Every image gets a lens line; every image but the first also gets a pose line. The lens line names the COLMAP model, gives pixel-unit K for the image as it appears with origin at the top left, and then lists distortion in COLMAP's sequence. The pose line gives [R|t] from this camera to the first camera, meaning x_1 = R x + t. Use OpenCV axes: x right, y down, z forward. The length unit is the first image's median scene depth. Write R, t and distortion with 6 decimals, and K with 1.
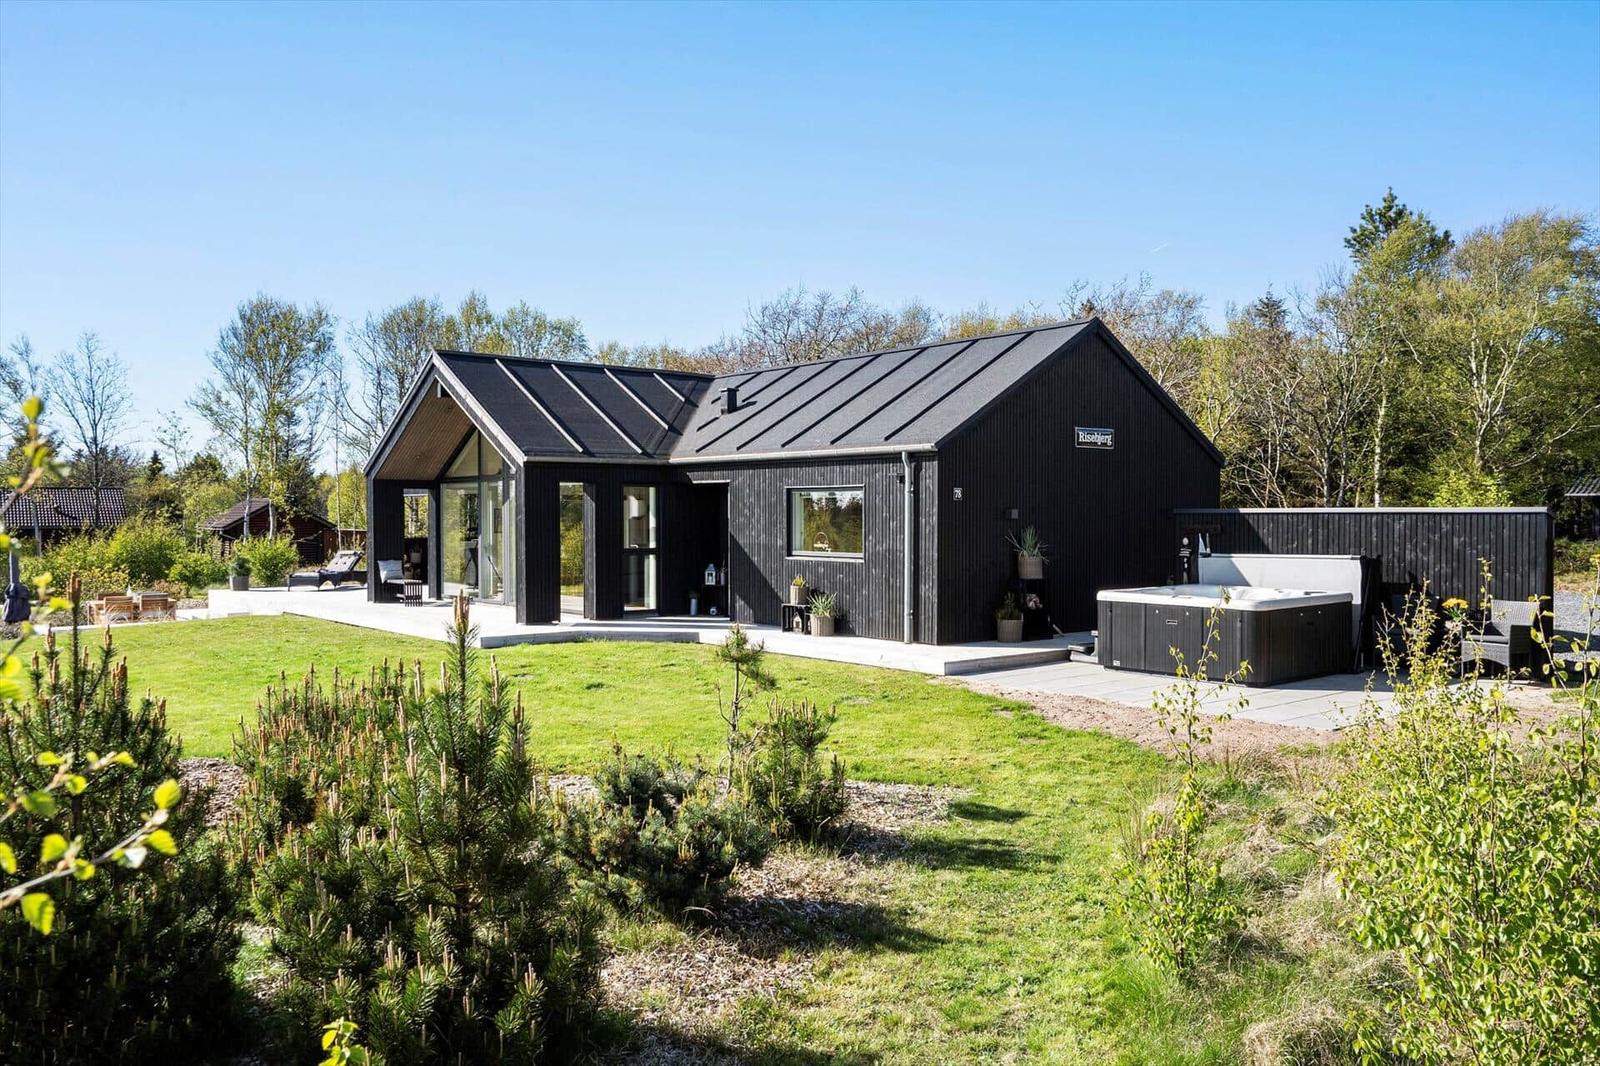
lens RADIAL K [[1213.2, 0, 800.0], [0, 1213.2, 533.0], [0, 0, 1]] dist [-0.017330, 0.000165]
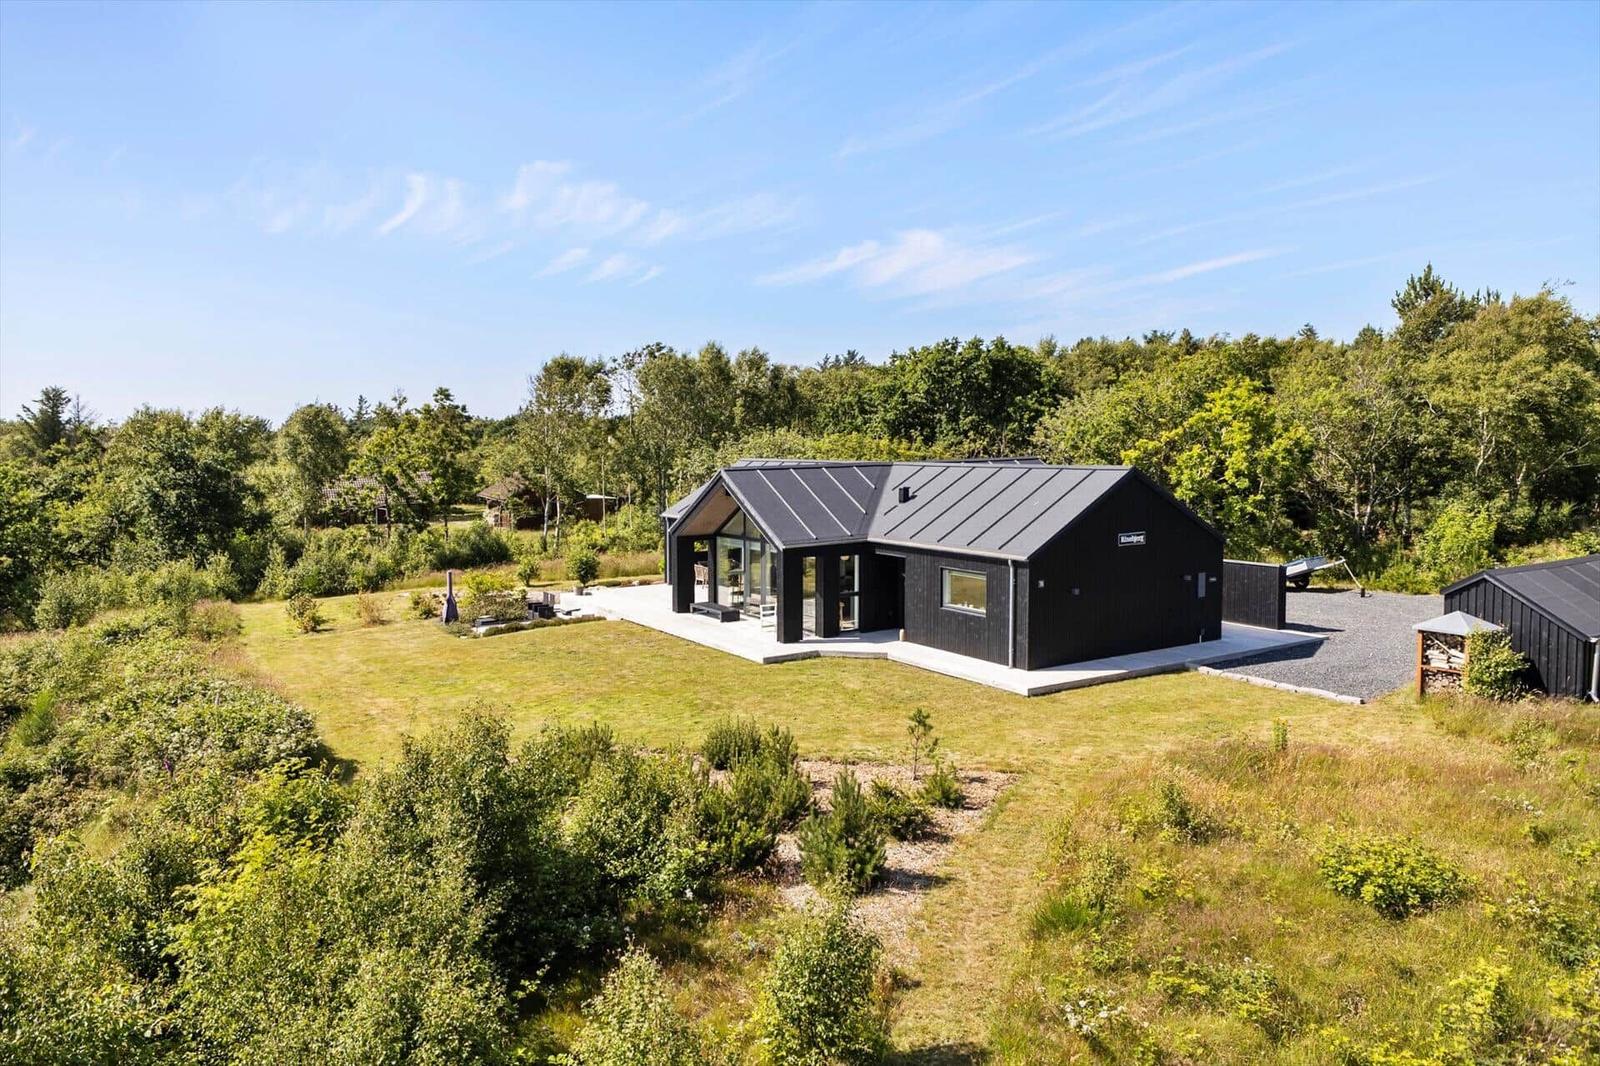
lens RADIAL K [[1213.2, 0, 800.0], [0, 1213.2, 533.0], [0, 0, 1]] dist [-0.017330, 0.000165]
pose [[0.991553, 0.009205, -0.129375, 0.012058], [0.003378, 0.995307, 0.096705, -0.230552], [0.129658, -0.096326, 0.986869, -0.617439]]
